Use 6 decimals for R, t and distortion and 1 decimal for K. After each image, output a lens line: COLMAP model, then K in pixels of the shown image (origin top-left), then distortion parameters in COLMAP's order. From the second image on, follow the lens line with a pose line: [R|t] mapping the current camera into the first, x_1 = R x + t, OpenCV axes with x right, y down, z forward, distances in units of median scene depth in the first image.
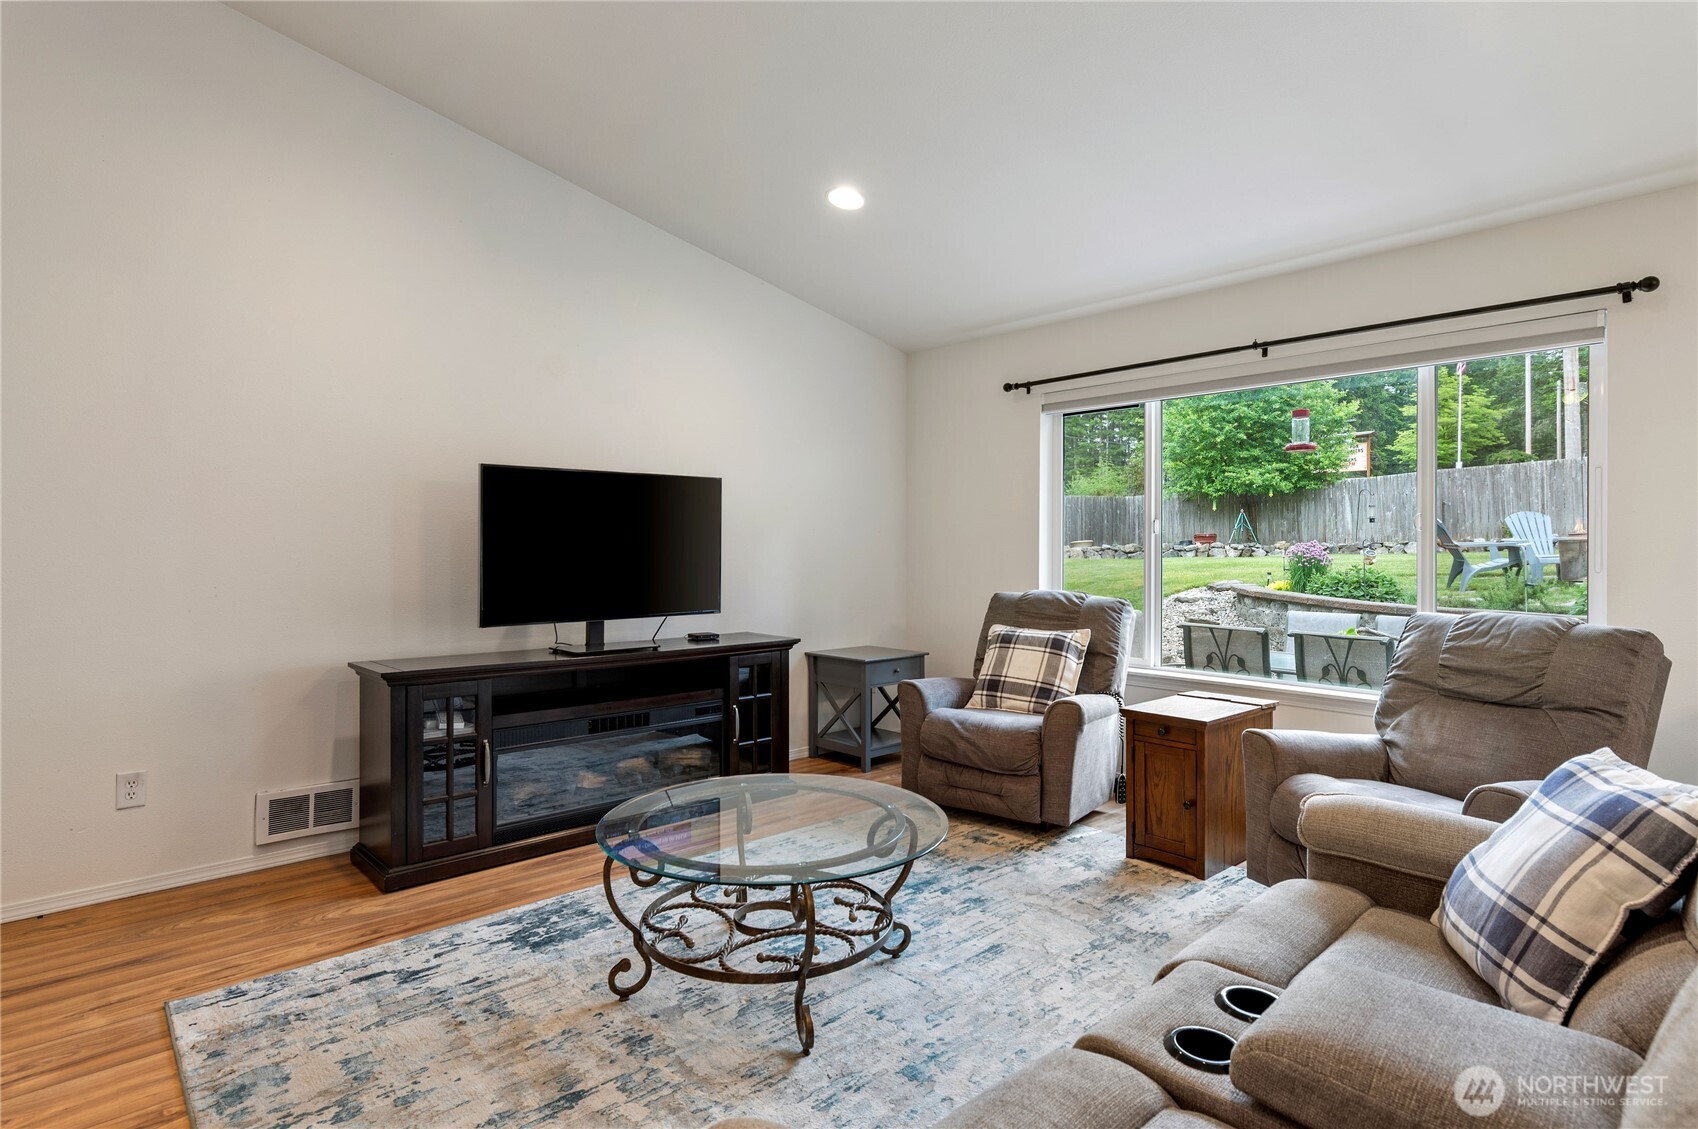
lens RADIAL K [[882.1, 0, 850.4], [0, 882.1, 548.1], [0, 0, 1]] dist [0.002677, -0.000078]
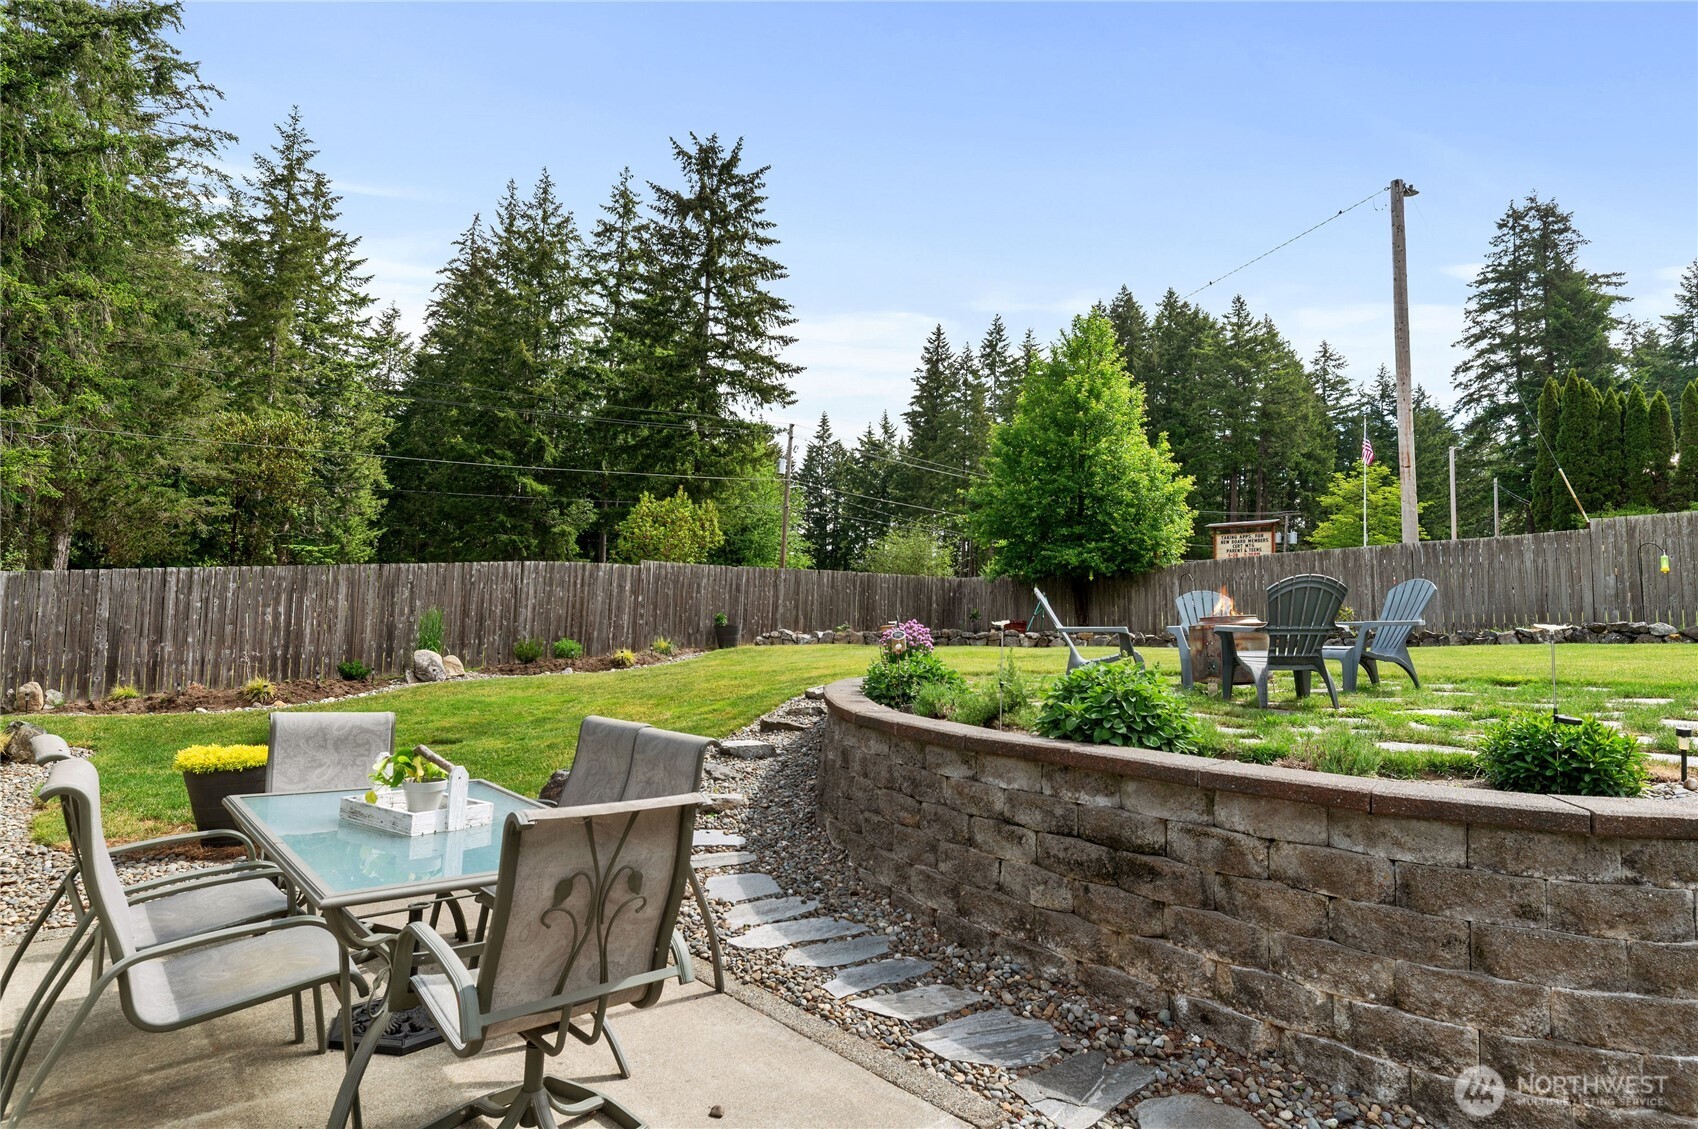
lens RADIAL K [[906.8, 0, 844.0], [0, 906.8, 501.2], [0, 0, 1]] dist [-0.002033, 0.000115]
pose [[0.999345, 0.031143, 0.018432, 1.266930], [-0.028123, 0.988882, -0.146020, 0.015681], [-0.022775, 0.145406, 0.989110, 0.622086]]
